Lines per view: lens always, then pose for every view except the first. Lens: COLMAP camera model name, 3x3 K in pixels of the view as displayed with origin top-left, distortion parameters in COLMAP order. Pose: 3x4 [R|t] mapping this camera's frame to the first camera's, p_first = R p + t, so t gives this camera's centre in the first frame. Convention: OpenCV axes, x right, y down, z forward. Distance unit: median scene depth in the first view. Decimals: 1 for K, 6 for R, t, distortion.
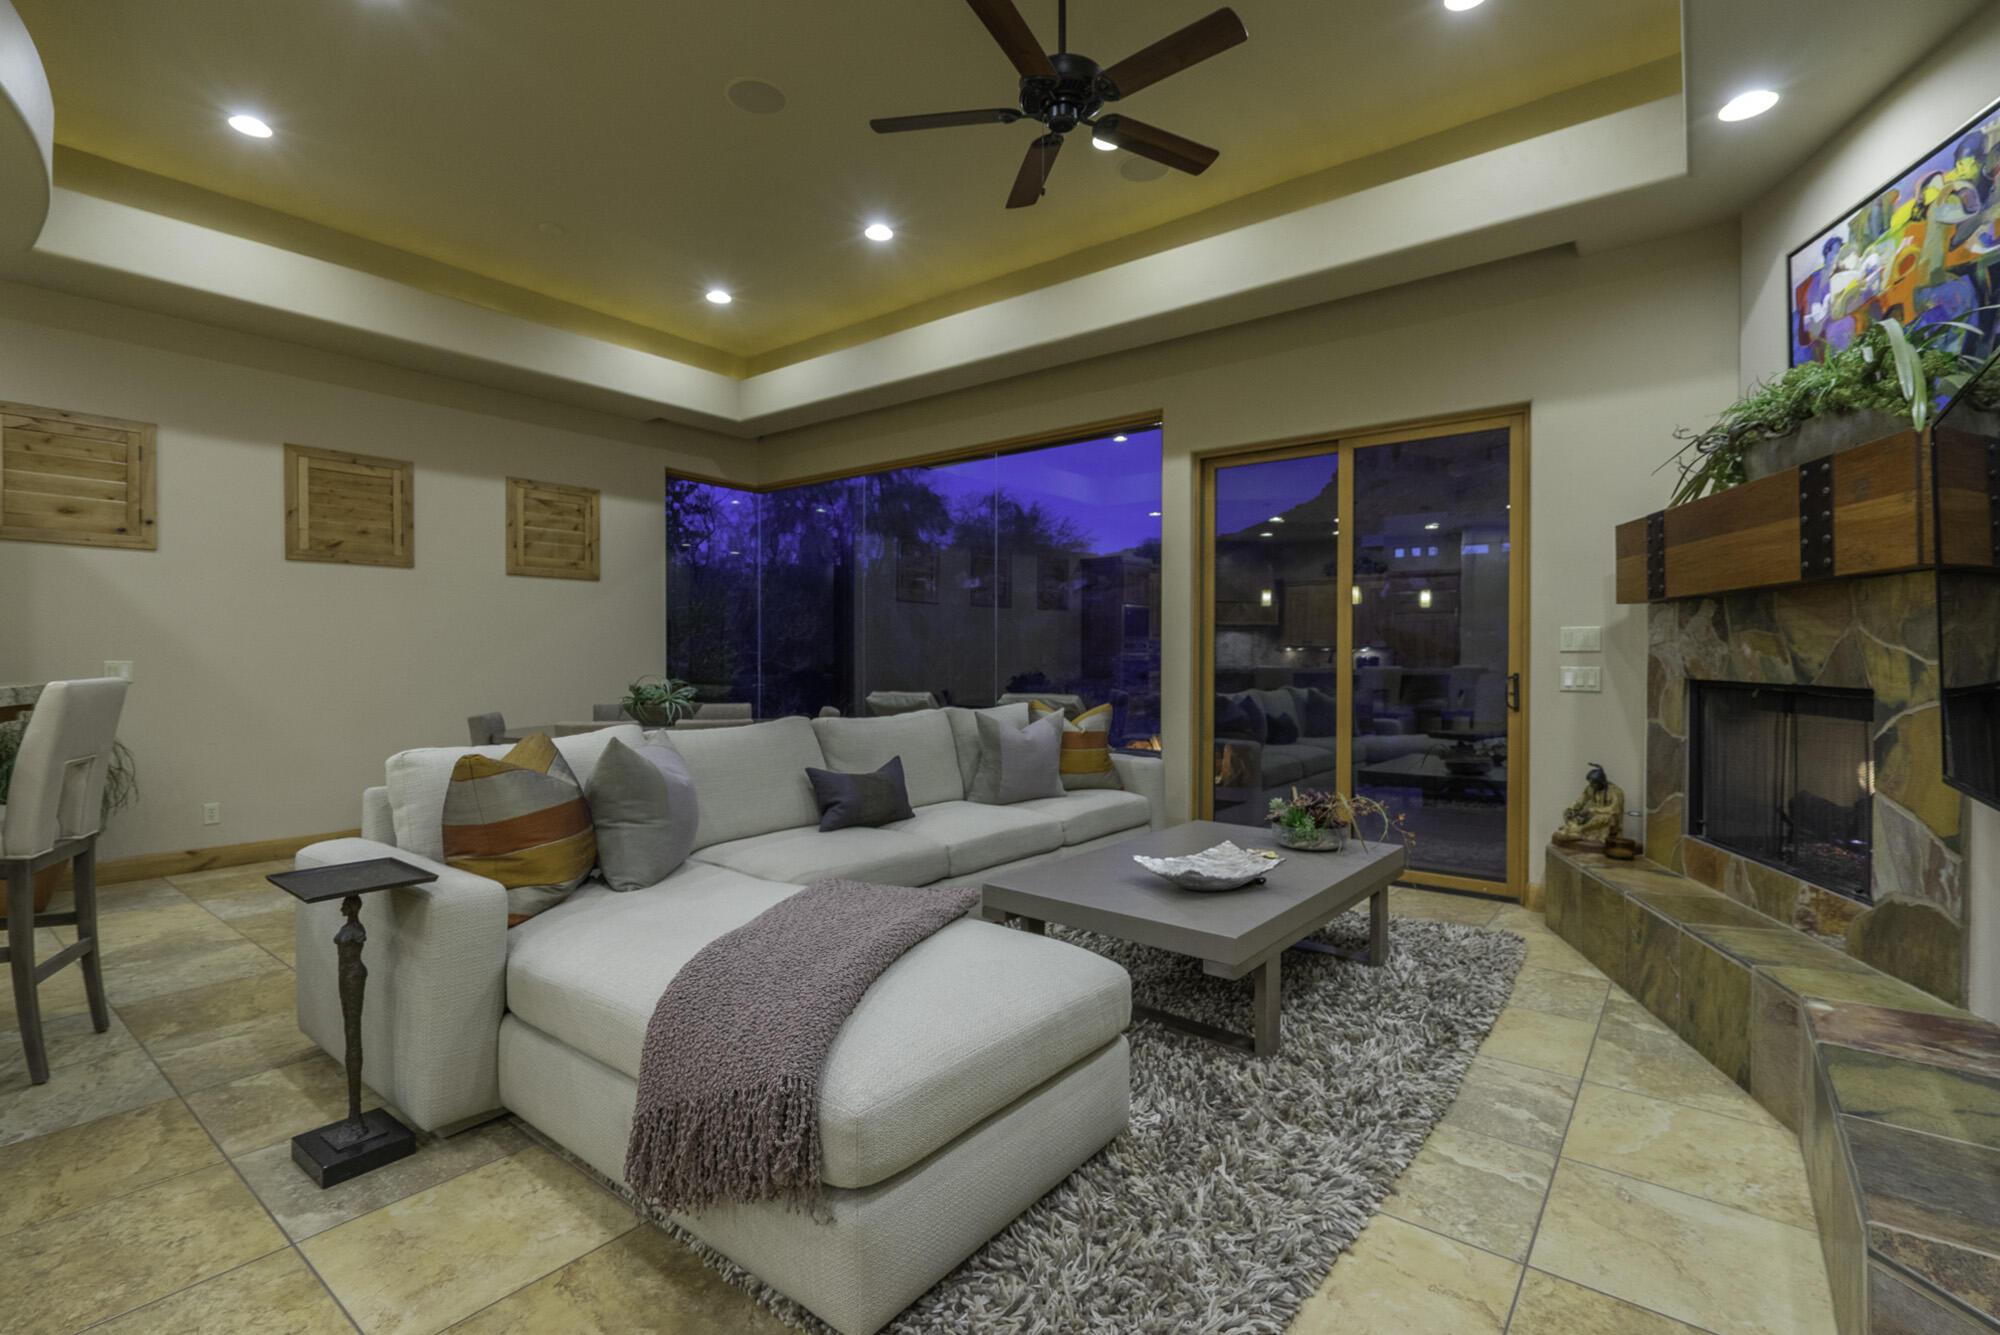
lens RADIAL K [[908.2, 0, 993.4], [0, 908.2, 665.6], [0, 0, 1]] dist [-0.001140, 0.001109]
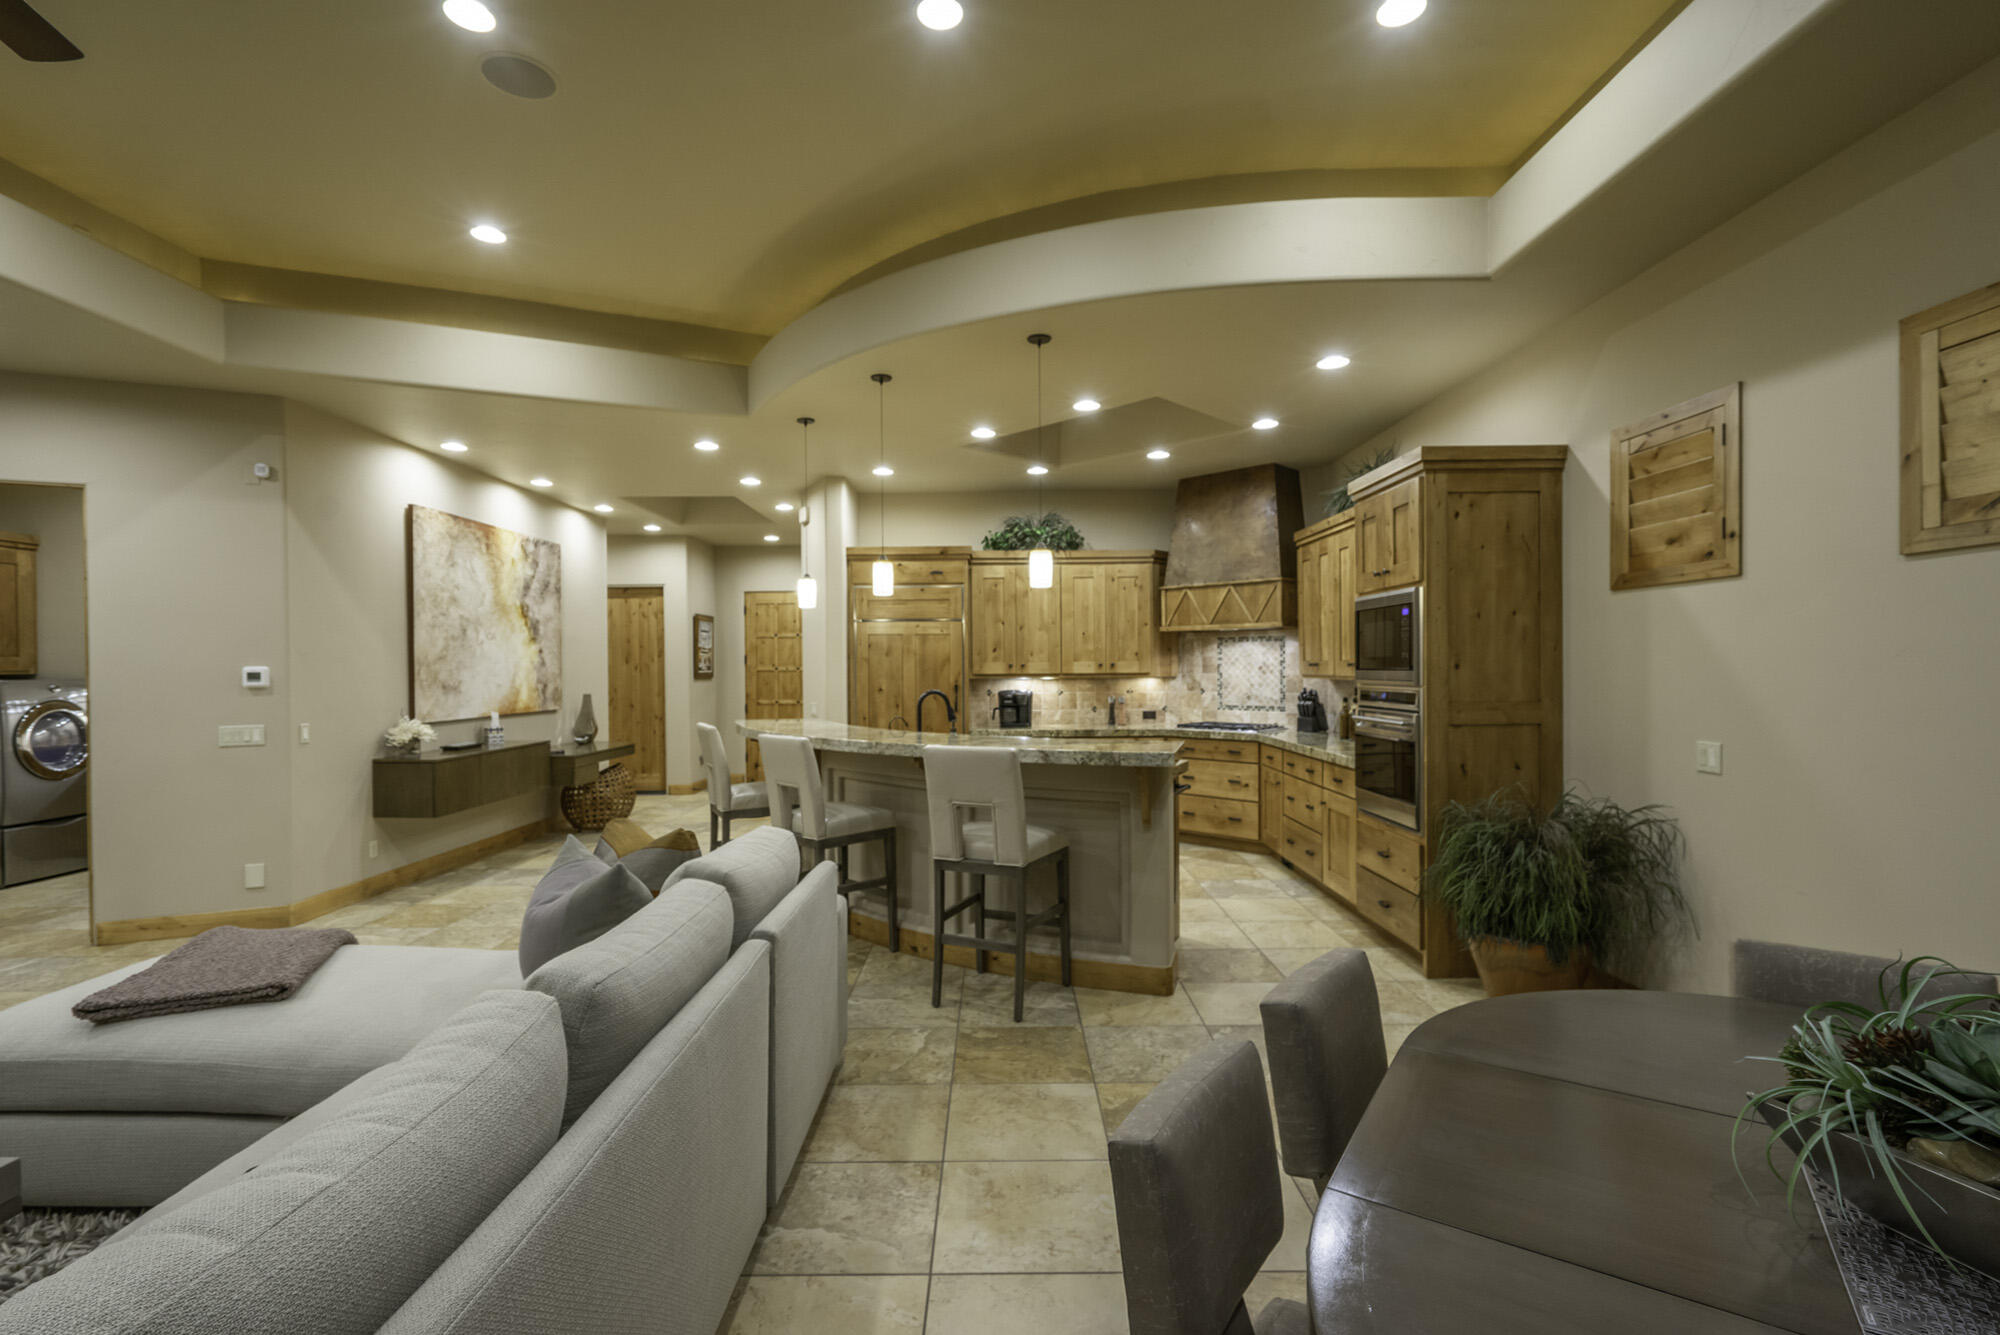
lens RADIAL K [[925.4, 0, 999.7], [0, 925.4, 677.1], [0, 0, 1]] dist [-0.001682, 0.000002]
pose [[-0.787189, 0.008785, -0.616649, -0.127482], [-0.002113, 0.999854, 0.016941, -0.088496], [0.616708, 0.014638, -0.787056, 1.648495]]
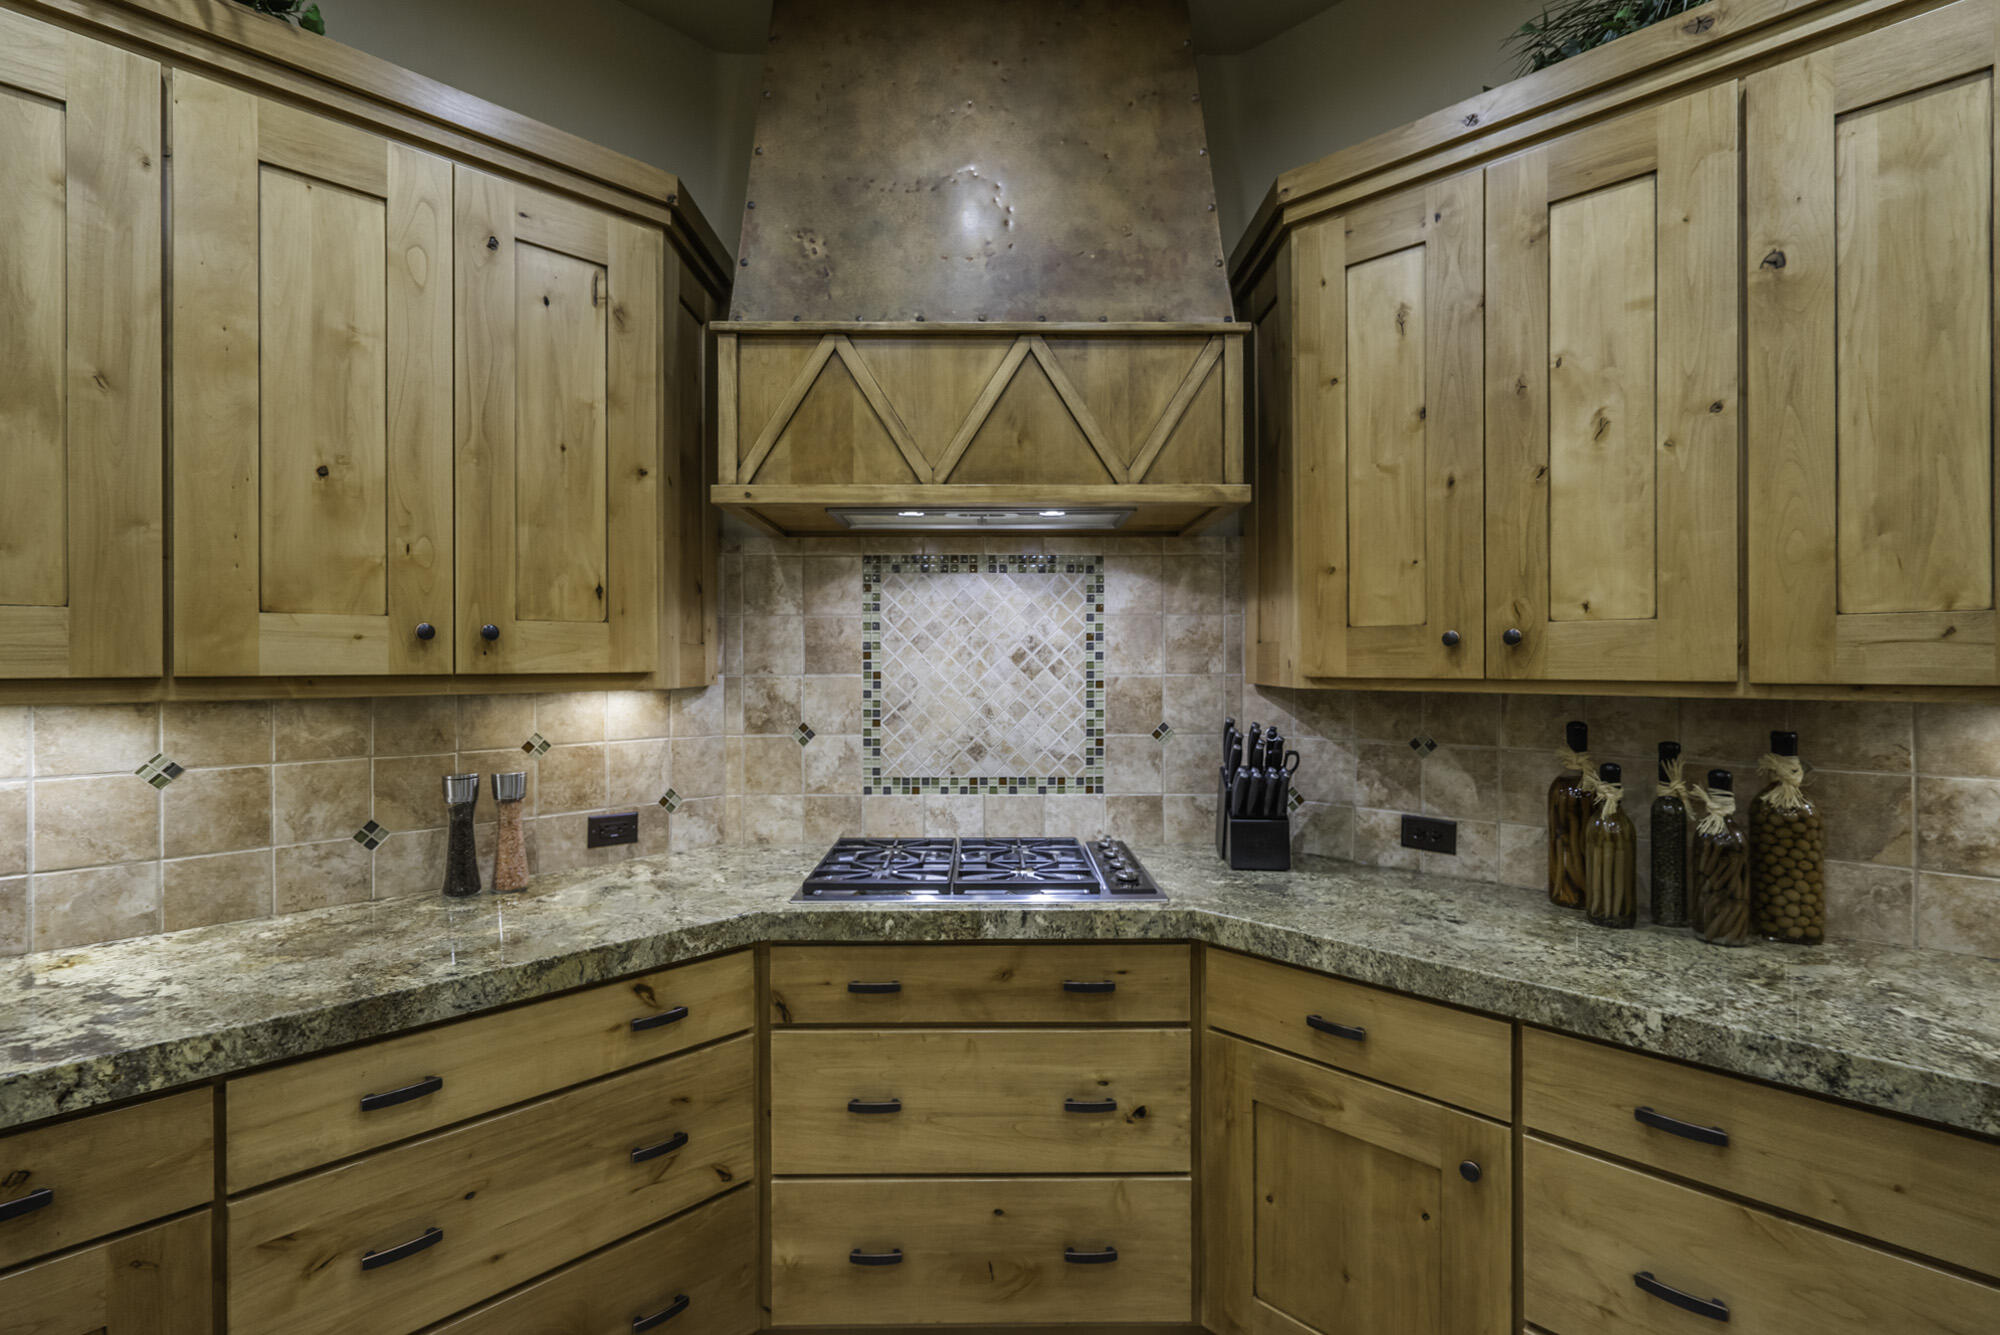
lens RADIAL K [[908.2, 0, 993.4], [0, 908.2, 665.6], [0, 0, 1]] dist [-0.001140, 0.001109]
pose [[-0.115360, -0.002067, -0.993322, -1.271535], [-0.008352, 0.999965, -0.001111, -0.067073], [0.993289, 0.008168, -0.115373, 0.383437]]
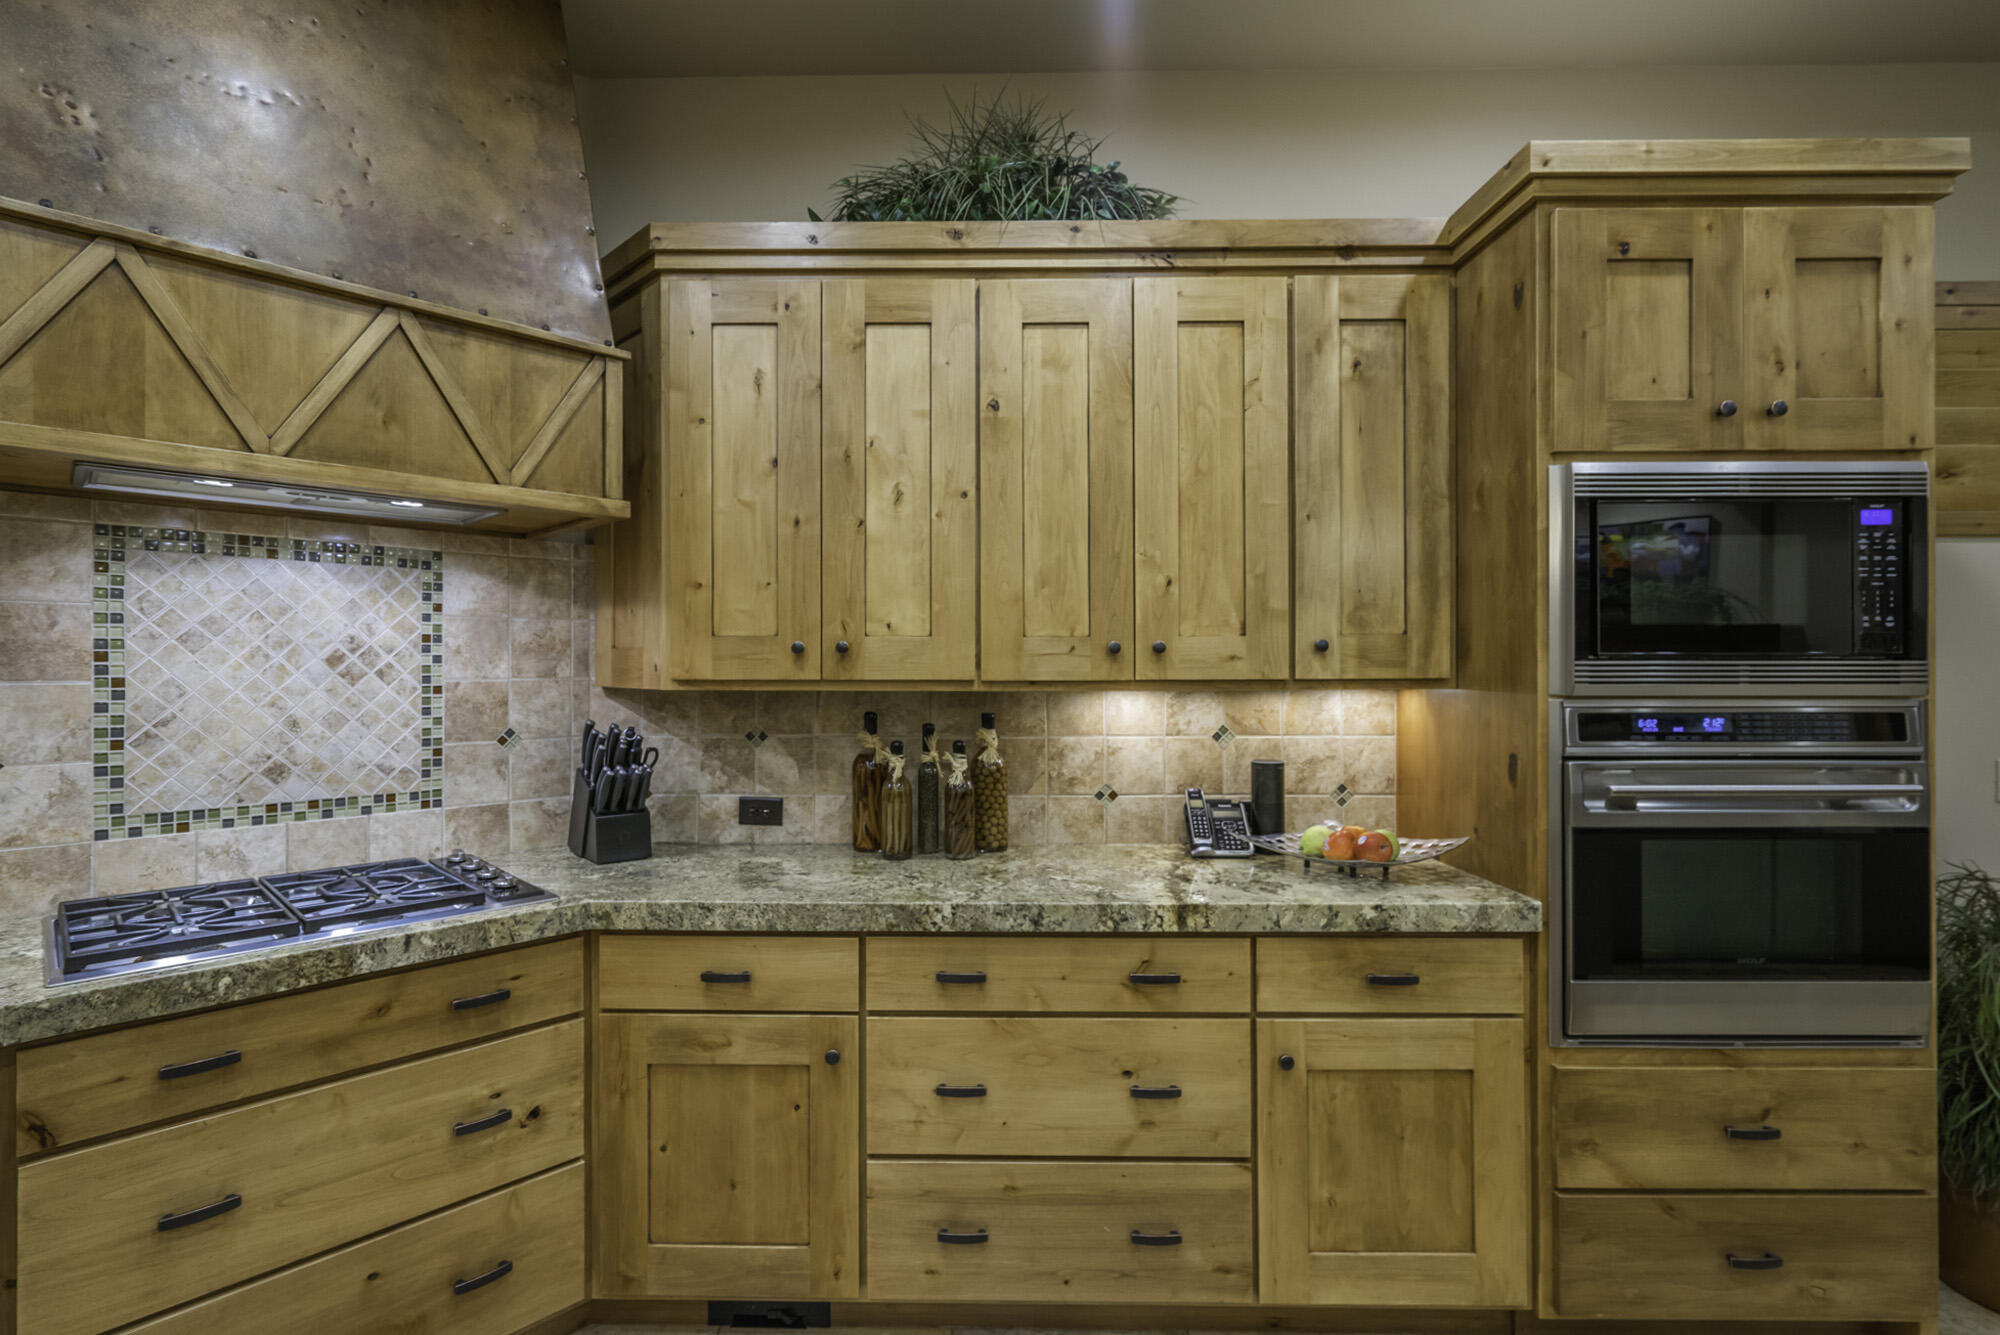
lens RADIAL K [[934.9, 0, 949.1], [0, 934.9, 667.3], [0, 0, 1]] dist [-0.003872, 0.002108]
pose [[0.605540, -0.005329, -0.795797, -1.225667], [-0.004370, 0.999940, -0.010021, -0.065243], [0.795803, 0.009546, 0.605480, 0.275666]]
